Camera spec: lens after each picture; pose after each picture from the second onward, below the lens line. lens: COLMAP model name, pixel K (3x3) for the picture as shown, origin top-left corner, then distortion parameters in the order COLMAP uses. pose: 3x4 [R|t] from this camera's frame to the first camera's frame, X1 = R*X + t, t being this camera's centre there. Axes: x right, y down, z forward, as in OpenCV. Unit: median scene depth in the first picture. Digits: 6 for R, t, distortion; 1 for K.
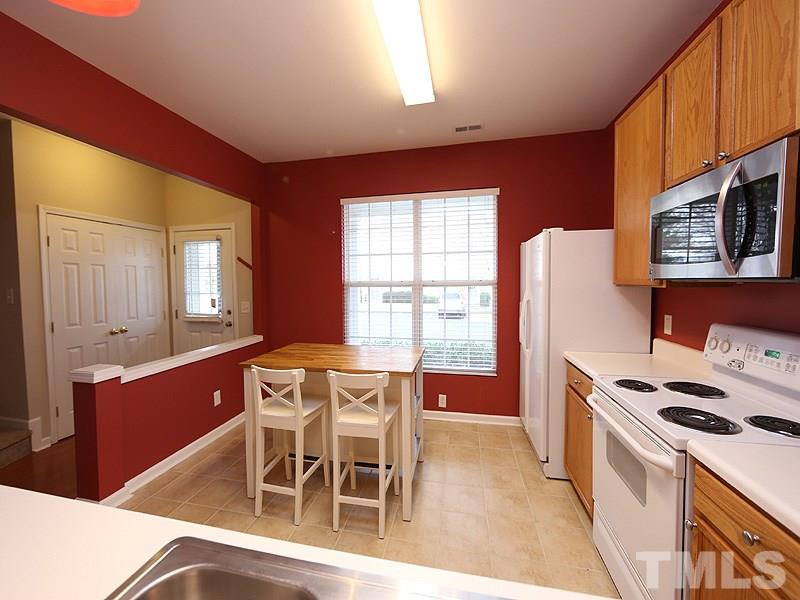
lens RADIAL K [[316.4, 0, 400.5], [0, 316.4, 296.6], [0, 0, 1]] dist [-0.017272, 0.000014]
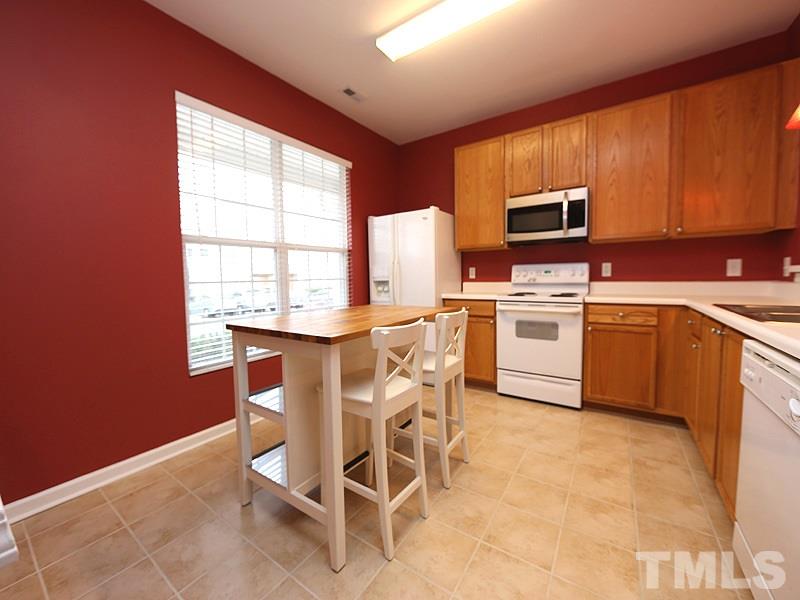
lens RADIAL K [[316.4, 0, 392.6], [0, 316.4, 299.9], [0, 0, 1]] dist [-0.017272, 0.000014]
pose [[0.390161, -0.065765, 0.918395, -0.966079], [0.058696, 0.997194, 0.046472, 0.126442], [-0.918874, 0.035775, 0.392926, 0.670331]]
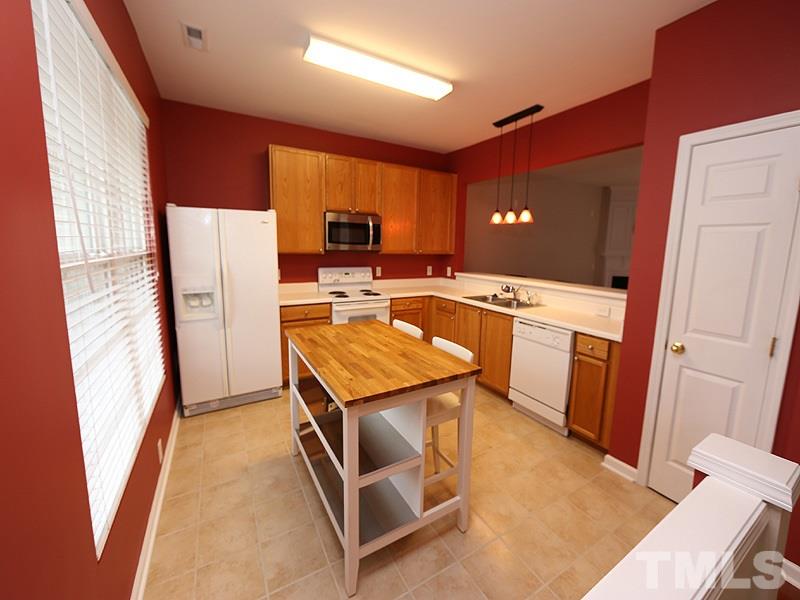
lens RADIAL K [[316.4, 0, 401.9], [0, 316.4, 293.2], [0, 0, 1]] dist [-0.017272, 0.000014]
pose [[-0.671919, -0.115054, 0.731633, -0.918372], [0.018631, 0.984922, 0.171995, -0.097816], [-0.740390, 0.129197, -0.659644, 1.590601]]
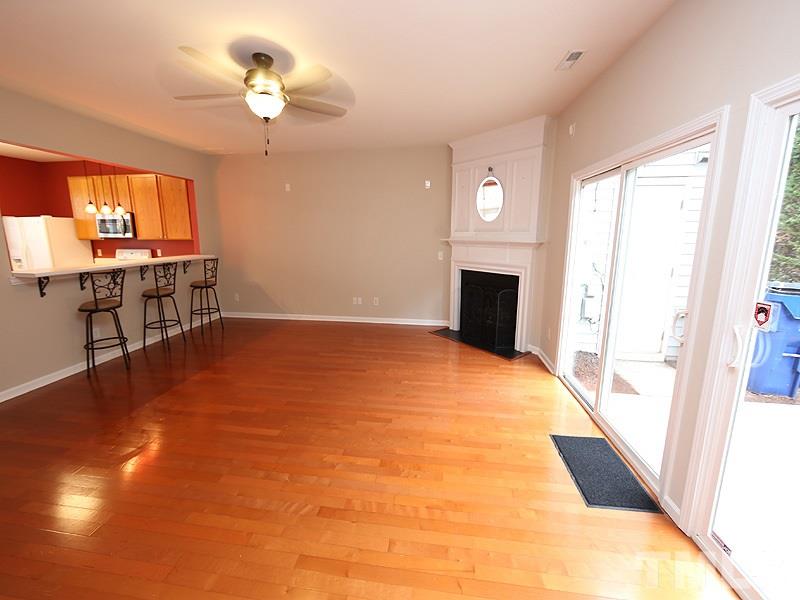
lens RADIAL K [[316.4, 0, 397.6], [0, 316.4, 294.9], [0, 0, 1]] dist [-0.017272, 0.000014]
pose [[-0.073375, -0.175108, 0.981811, -2.248746], [0.041955, 0.983051, 0.178465, 0.072612], [-0.996422, 0.054287, -0.064785, -1.560909]]
